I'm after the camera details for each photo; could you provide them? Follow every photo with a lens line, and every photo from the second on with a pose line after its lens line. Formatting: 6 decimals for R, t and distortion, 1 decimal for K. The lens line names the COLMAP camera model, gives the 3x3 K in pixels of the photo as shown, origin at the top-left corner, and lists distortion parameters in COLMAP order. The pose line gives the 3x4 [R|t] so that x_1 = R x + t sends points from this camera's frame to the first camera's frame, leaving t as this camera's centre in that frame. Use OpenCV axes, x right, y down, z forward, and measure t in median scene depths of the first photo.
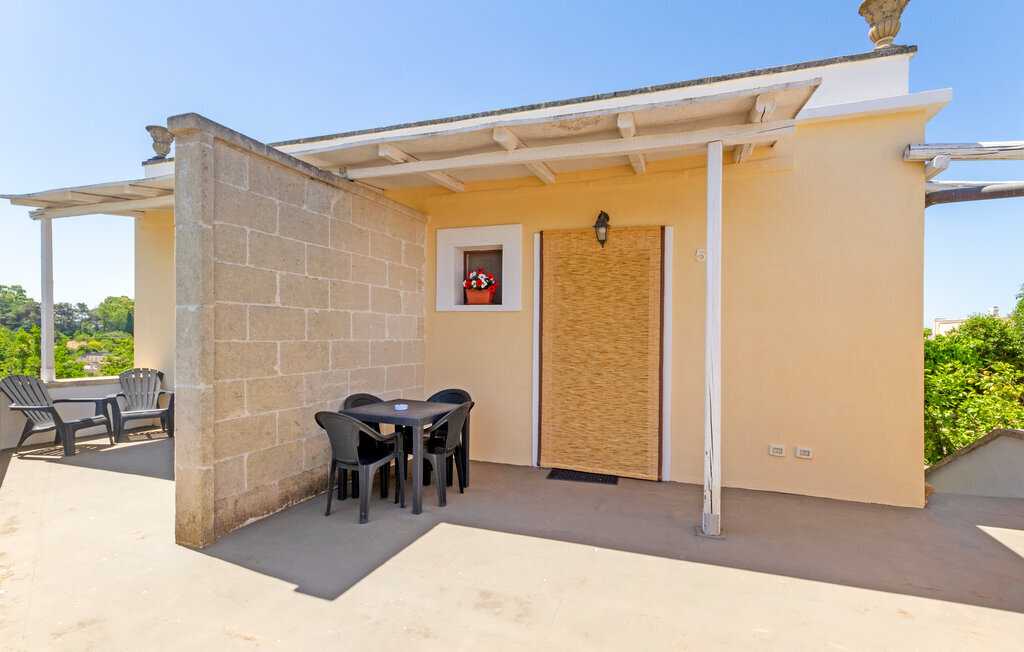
lens RADIAL K [[479.0, 0, 521.3], [0, 479.0, 340.7], [0, 0, 1]] dist [0.017879, 0.001445]
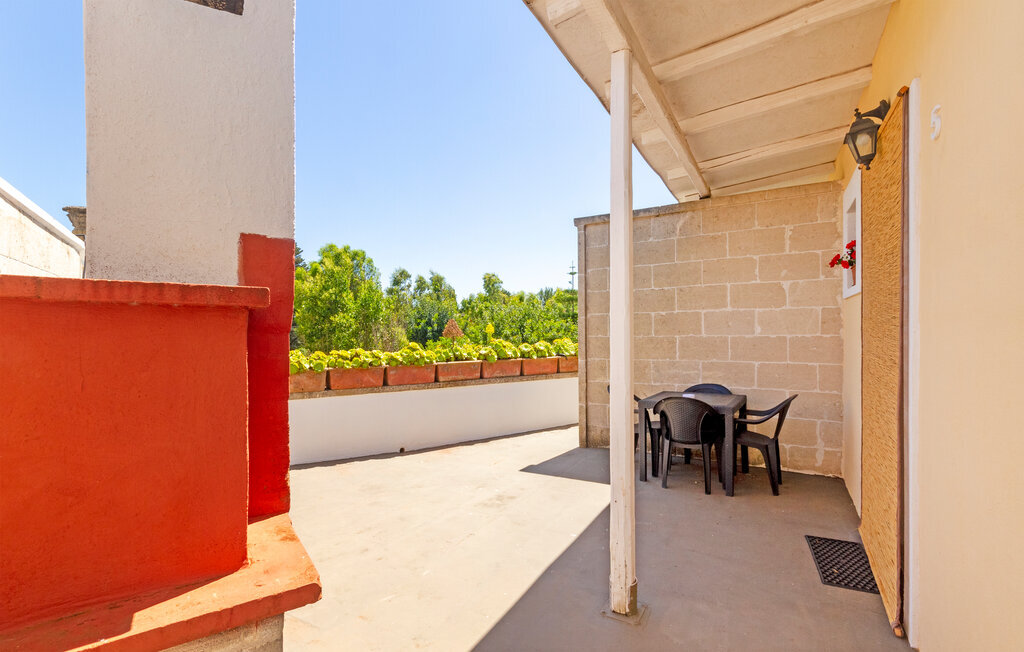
lens RADIAL K [[479.0, 0, 510.3], [0, 479.0, 333.7], [0, 0, 1]] dist [0.017879, 0.001445]
pose [[-0.181489, -0.011574, -0.983325, 0.891371], [-0.006571, 0.999923, -0.010557, 0.009403], [0.983371, 0.004545, -0.181551, 0.779961]]
